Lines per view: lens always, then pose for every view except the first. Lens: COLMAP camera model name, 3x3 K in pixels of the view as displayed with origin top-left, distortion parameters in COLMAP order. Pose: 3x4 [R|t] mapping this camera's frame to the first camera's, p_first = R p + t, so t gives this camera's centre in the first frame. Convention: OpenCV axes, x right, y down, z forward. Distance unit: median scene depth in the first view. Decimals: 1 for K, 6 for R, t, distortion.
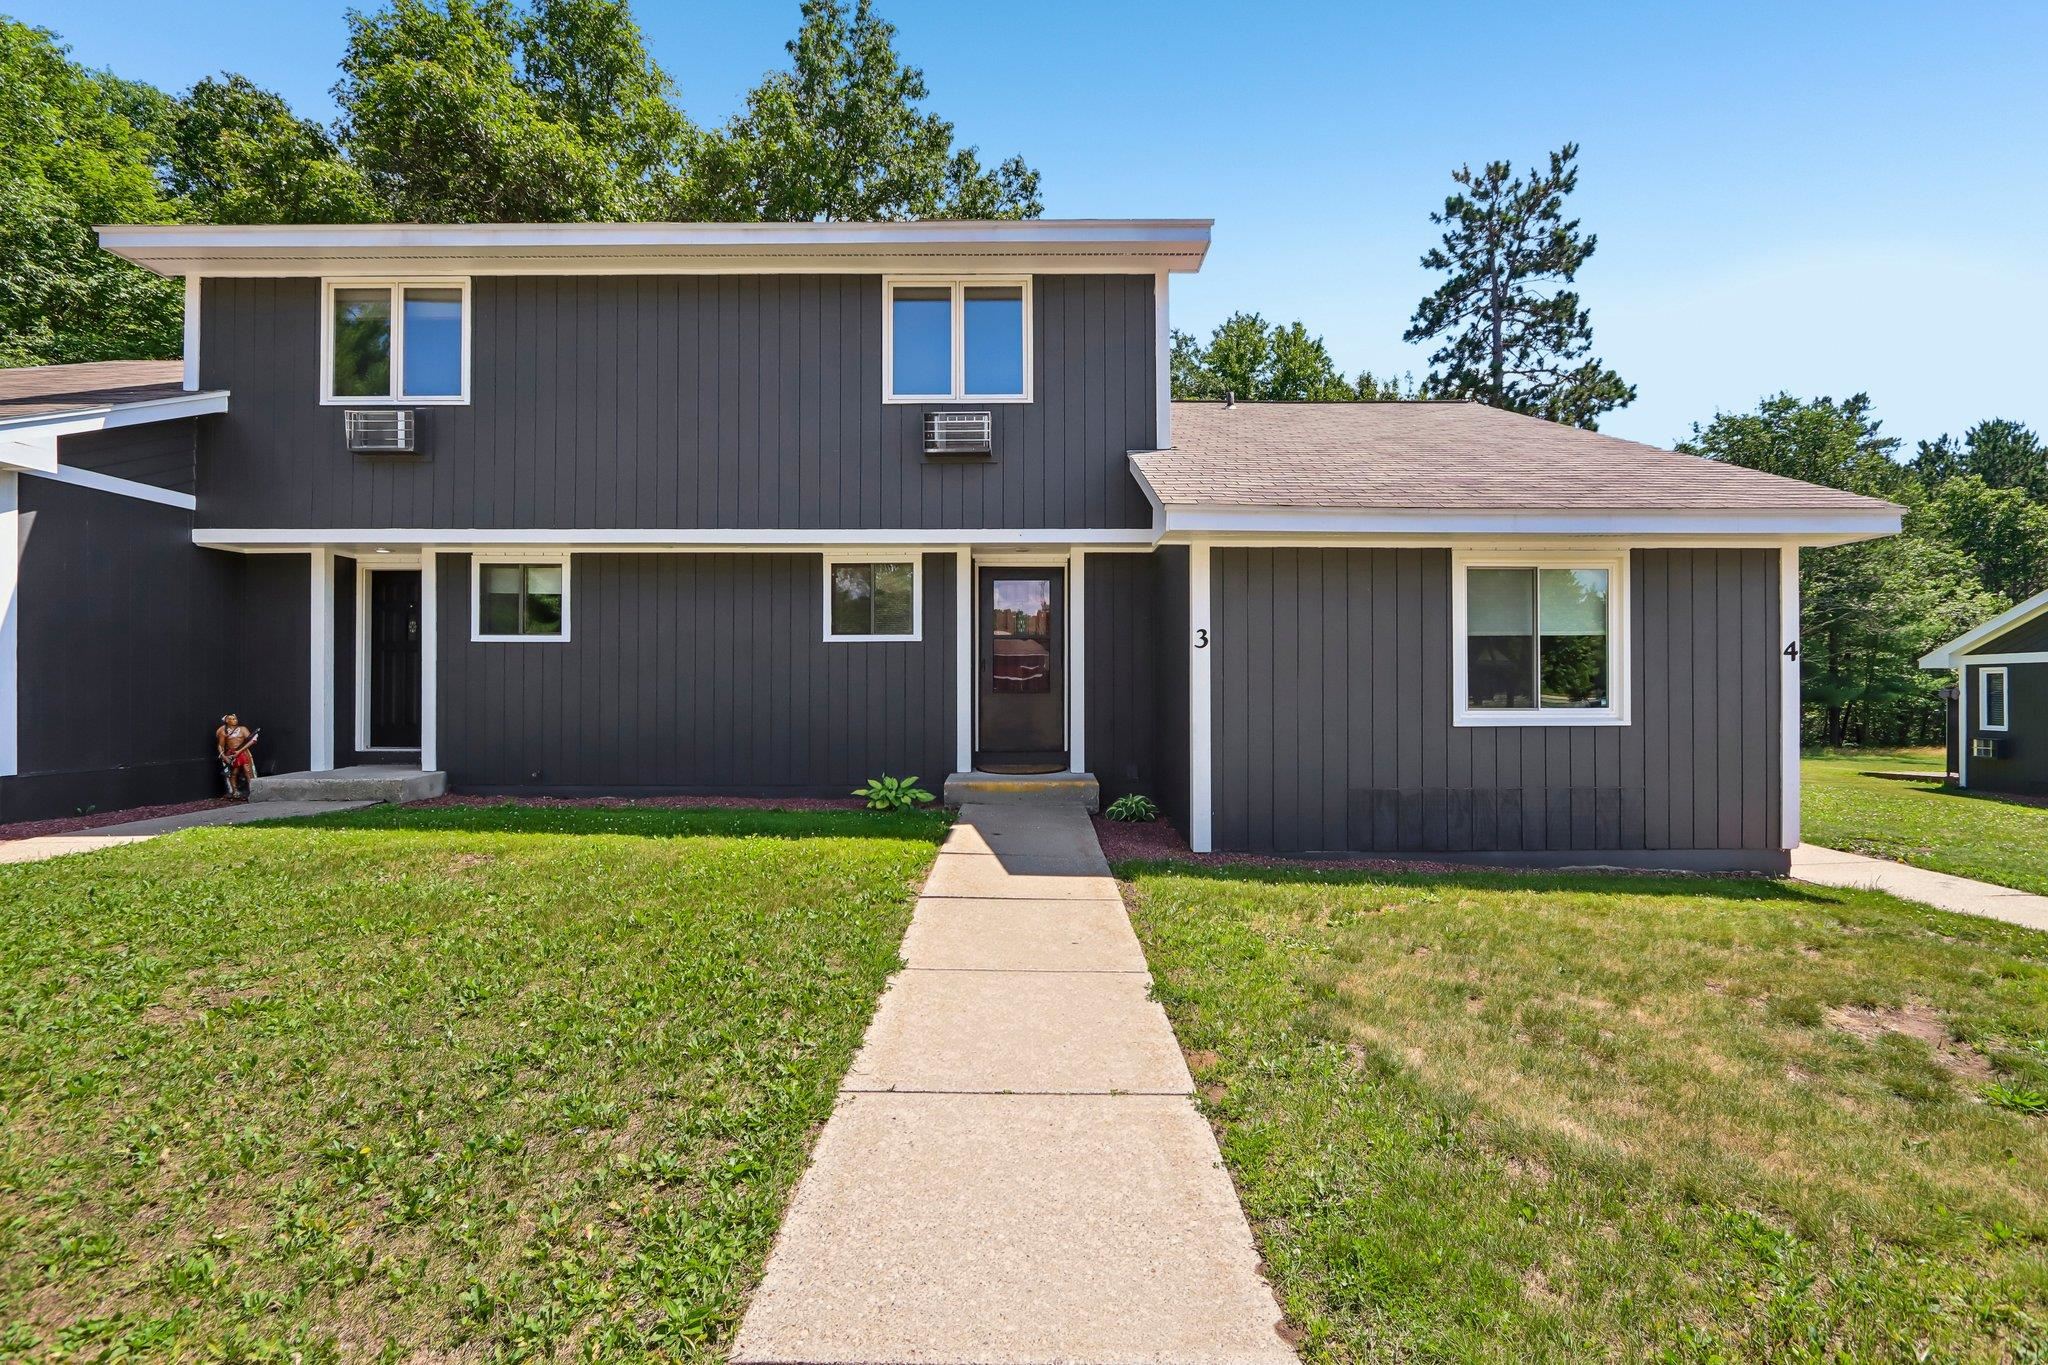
lens RADIAL K [[965.7, 0, 1044.3], [0, 965.7, 680.9], [0, 0, 1]] dist [-0.014395, 0.002288]
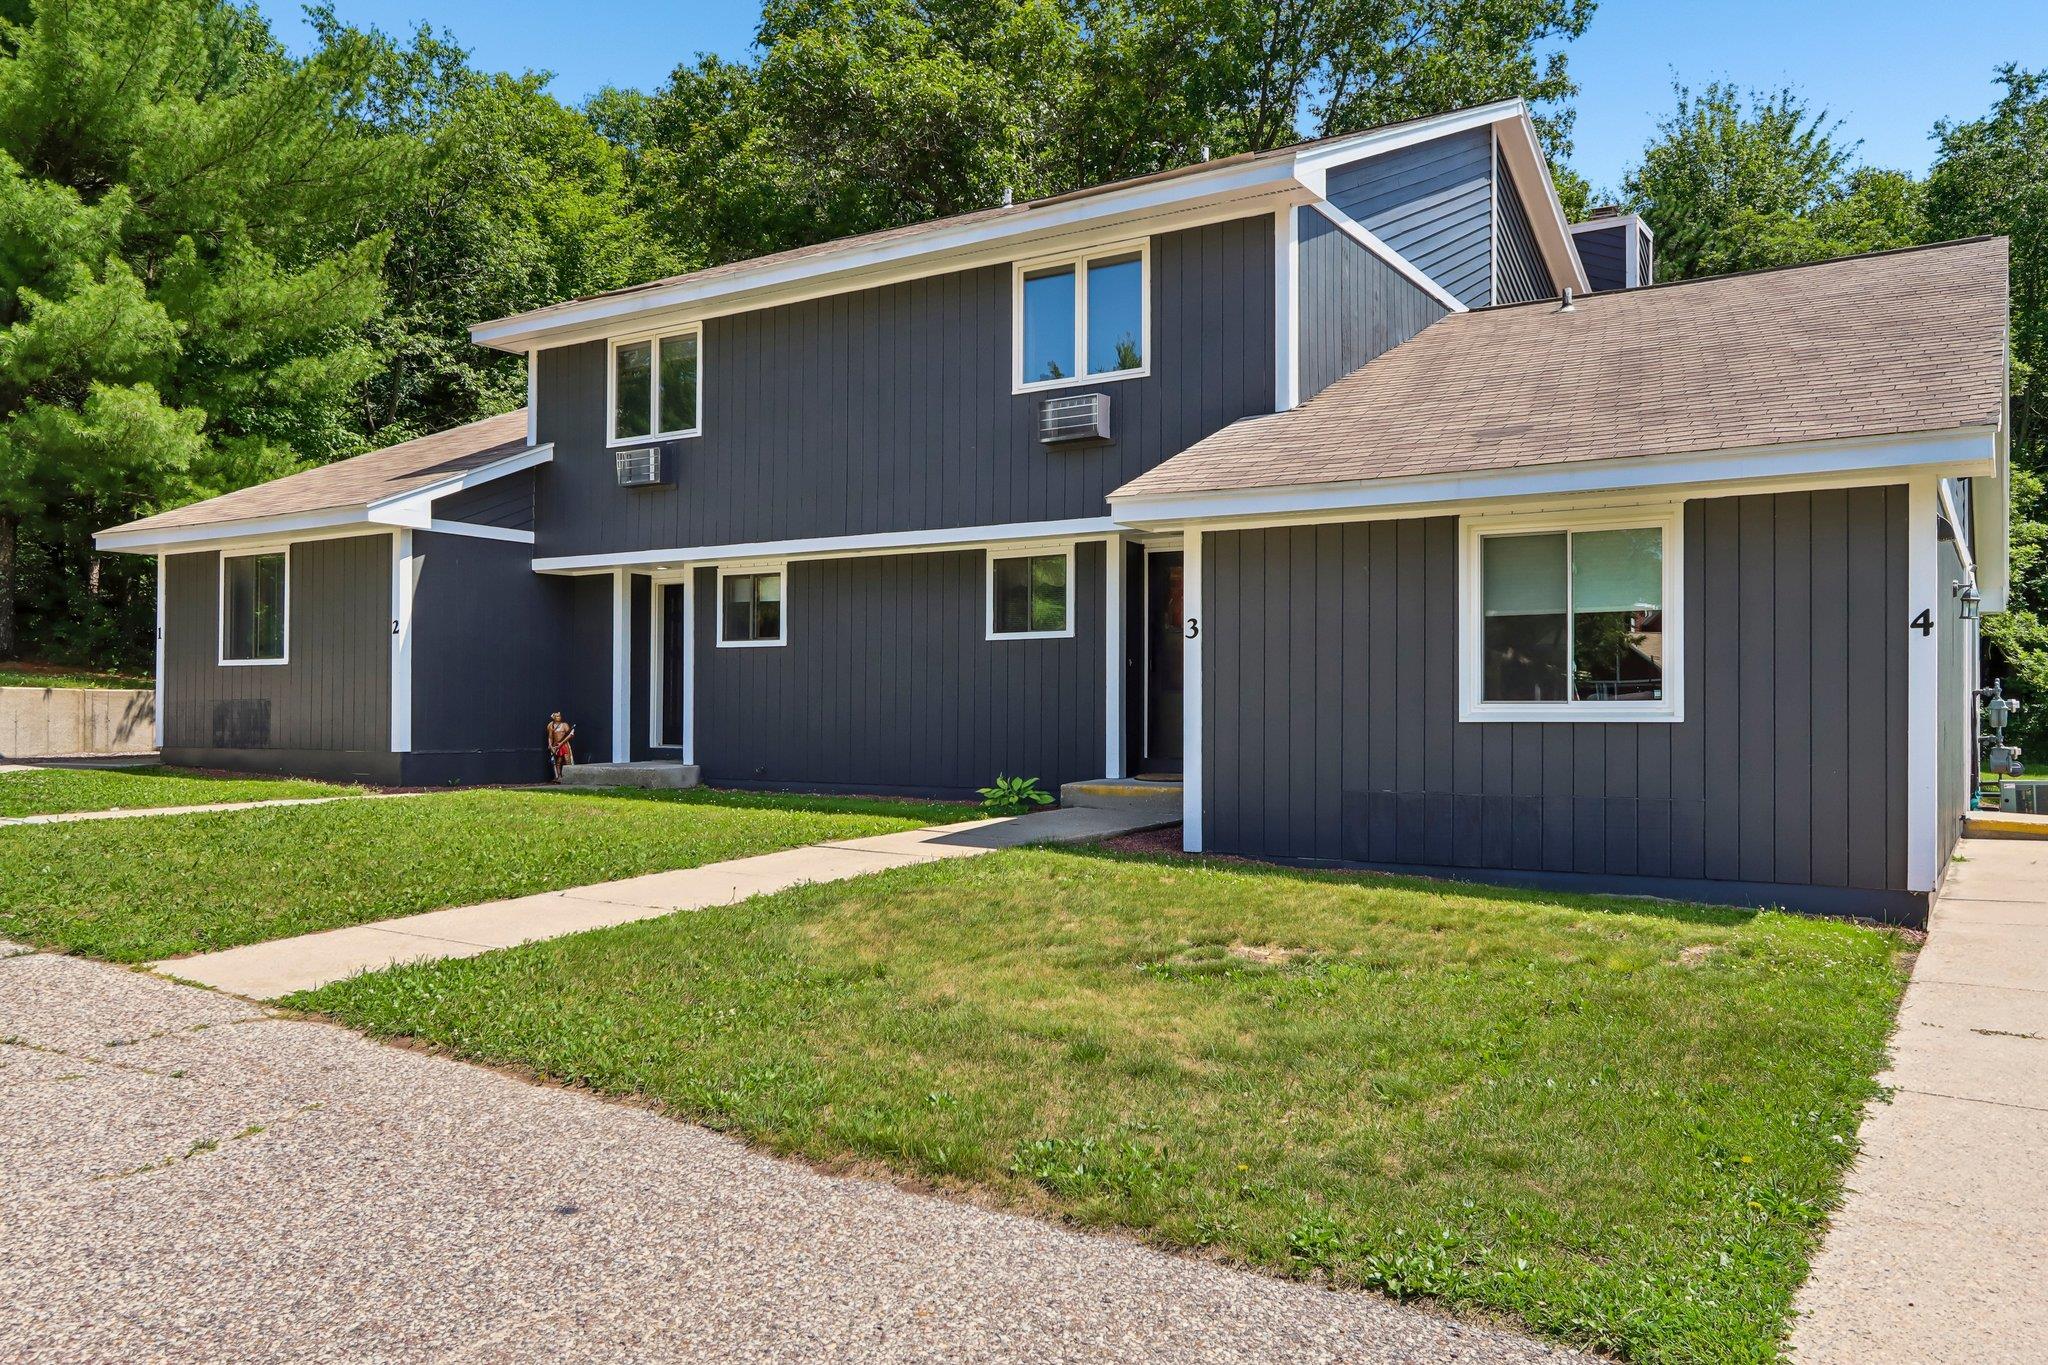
lens RADIAL K [[1532.1, 0, 1020.4], [0, 1532.1, 685.3], [0, 0, 1]] dist [0.011345, 0.009760]
pose [[0.840204, -0.007236, -0.542222, 0.682021], [0.001429, 0.999937, -0.011130, 0.023499], [0.542269, 0.008576, 0.840161, -0.297711]]
